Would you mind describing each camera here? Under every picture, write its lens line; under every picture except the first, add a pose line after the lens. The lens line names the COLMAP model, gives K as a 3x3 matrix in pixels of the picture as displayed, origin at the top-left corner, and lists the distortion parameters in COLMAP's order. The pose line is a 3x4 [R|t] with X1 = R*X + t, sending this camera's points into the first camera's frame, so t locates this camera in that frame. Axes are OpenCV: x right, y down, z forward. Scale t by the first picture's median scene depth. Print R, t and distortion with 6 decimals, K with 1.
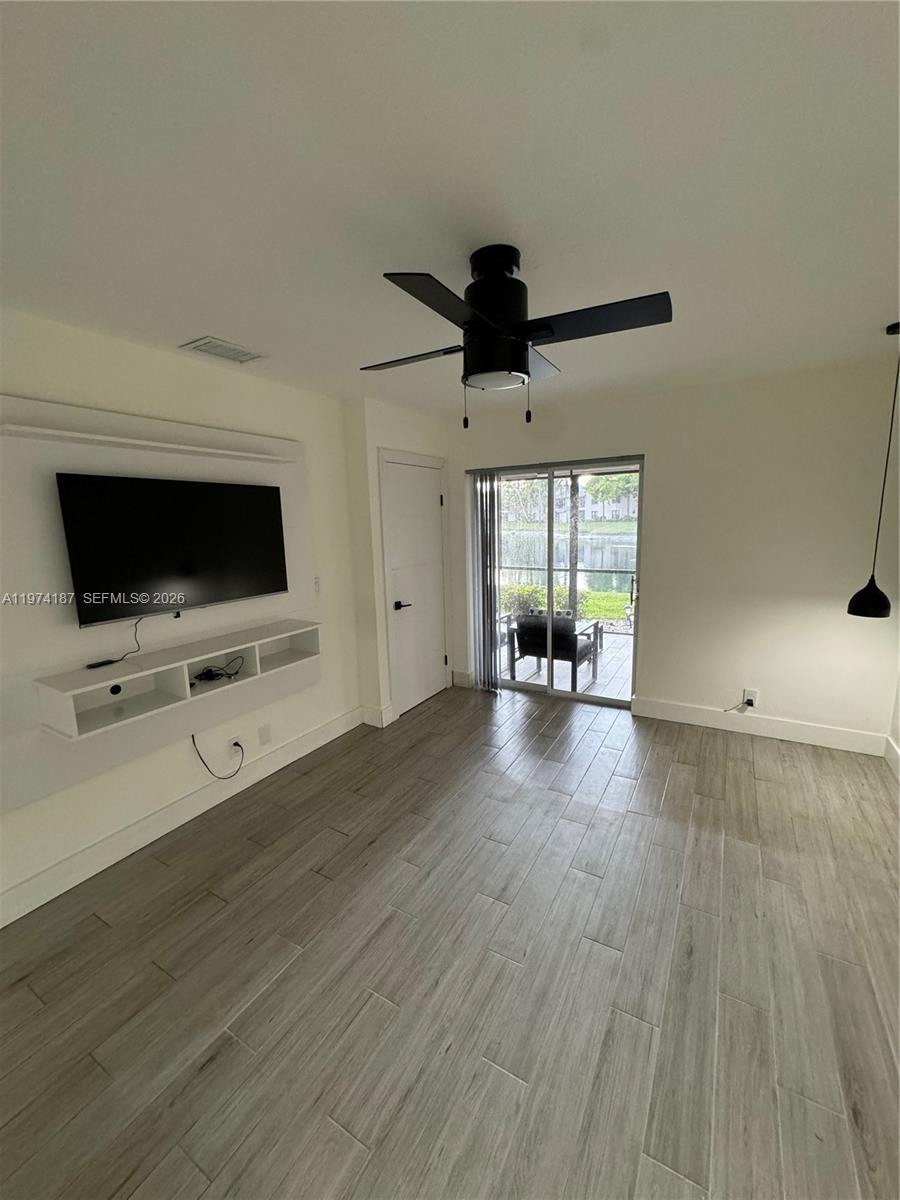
lens RADIAL K [[479.5, 0, 450.9], [0, 479.5, 599.7], [0, 0, 1]] dist [-0.002486, 0.001104]
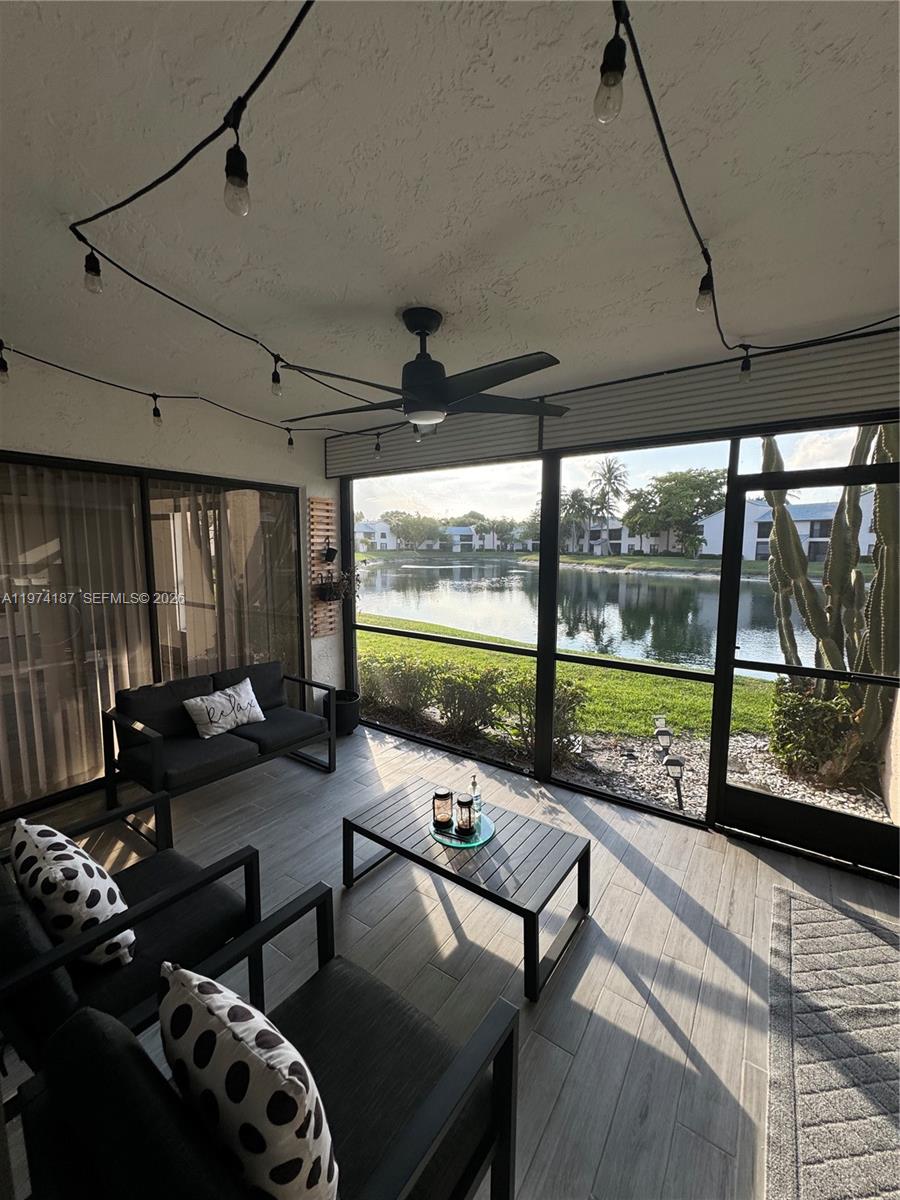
lens RADIAL K [[479.5, 0, 452.5], [0, 479.5, 600.6], [0, 0, 1]] dist [-0.002486, 0.001104]
pose [[0.996881, 0.040880, -0.067499, 0.398802], [-0.044632, 0.997486, -0.055051, -0.174185], [0.065079, 0.057892, 0.996199, 1.064893]]
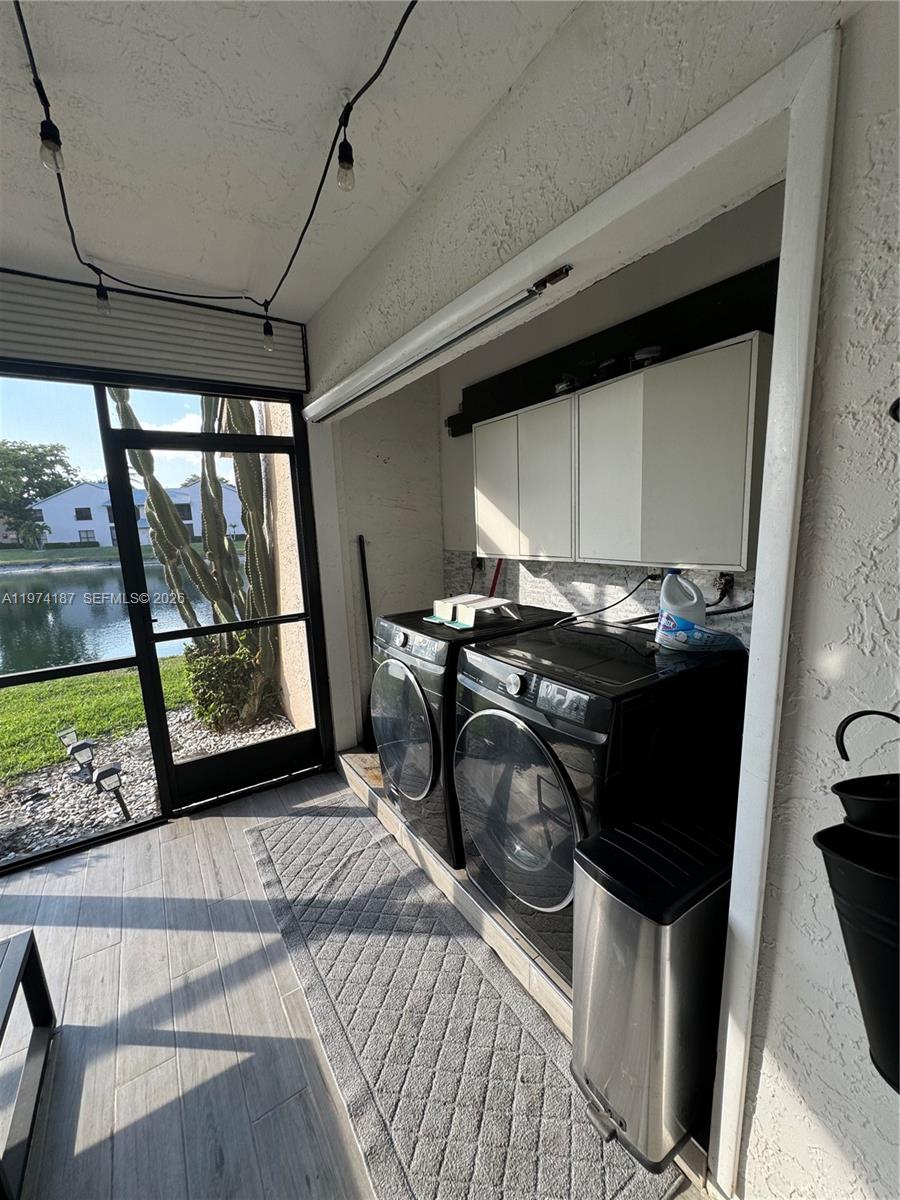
lens RADIAL K [[479.5, 0, 450.6], [0, 479.5, 600.7], [0, 0, 1]] dist [-0.002486, 0.001104]
pose [[0.448550, -0.138895, 0.882899, 0.378348], [0.178900, 0.981812, 0.063567, -0.157051], [-0.875670, 0.129437, 0.465240, 1.146448]]
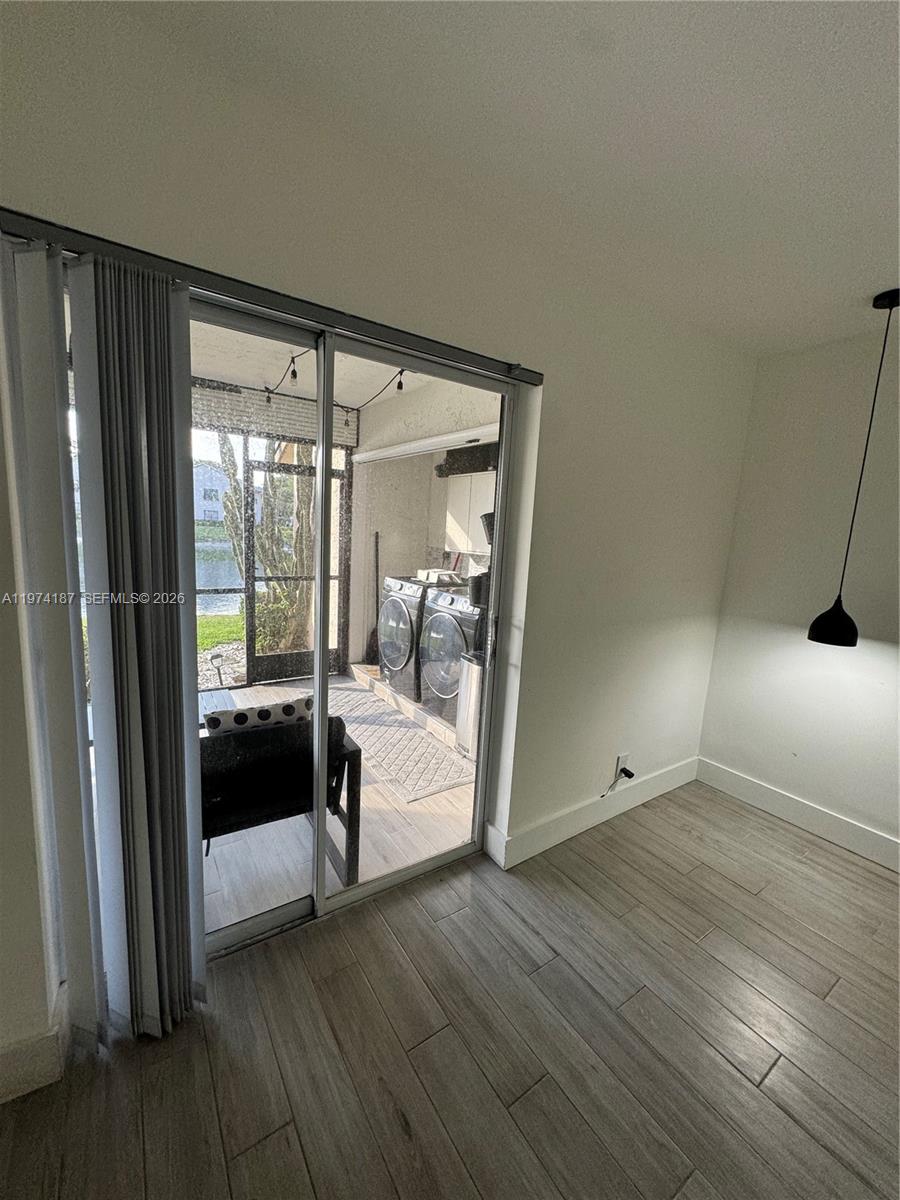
lens RADIAL K [[479.5, 0, 451.4], [0, 479.5, 600.0], [0, 0, 1]] dist [-0.002486, 0.001104]
pose [[0.429650, -0.085692, 0.898920, -0.112767], [0.086282, 0.994828, 0.053596, -0.102470], [-0.898864, 0.054533, 0.434821, 0.871747]]
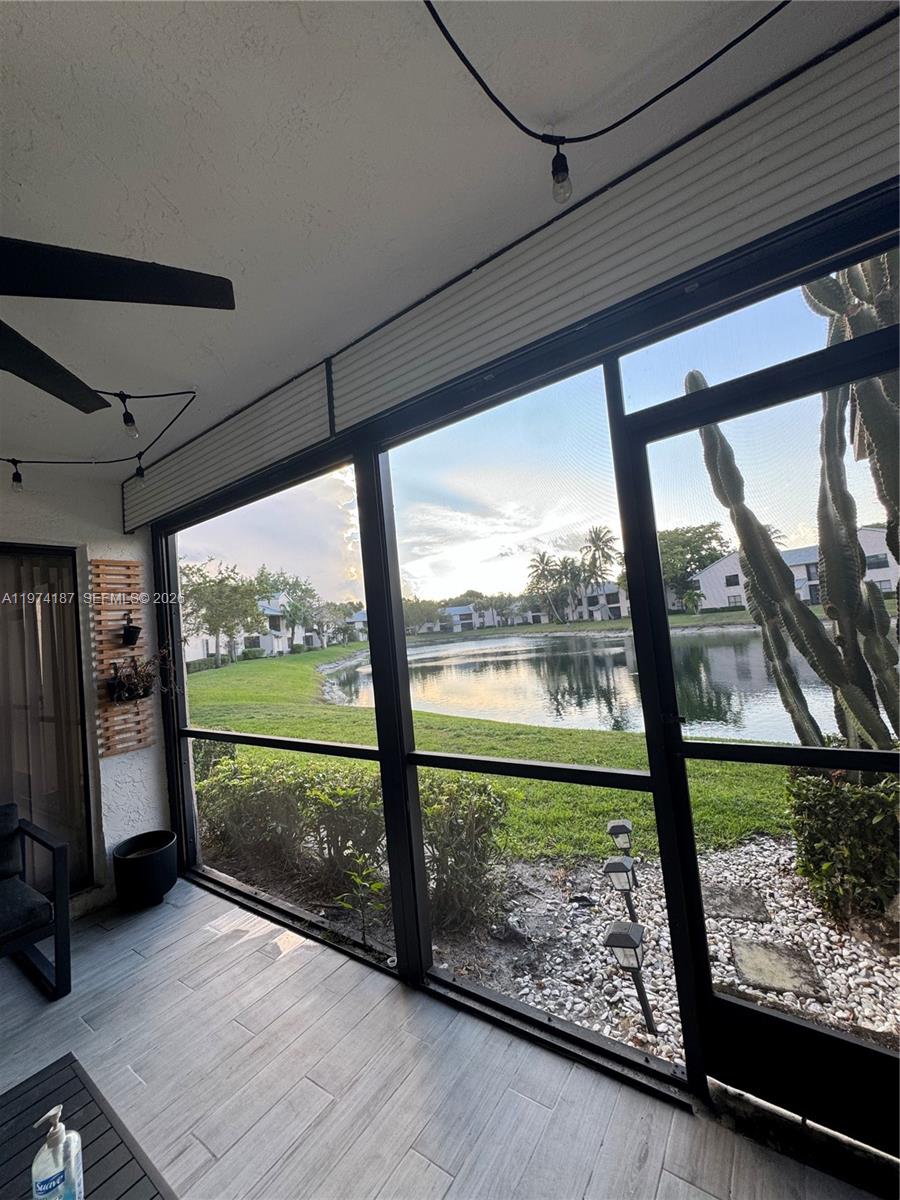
lens RADIAL K [[479.5, 0, 453.1], [0, 479.5, 600.2], [0, 0, 1]] dist [-0.002486, 0.001104]
pose [[0.994666, -0.070330, -0.075454, 0.654322], [0.051995, 0.973635, -0.222105, -0.180368], [0.089086, 0.216997, 0.972099, 1.433148]]
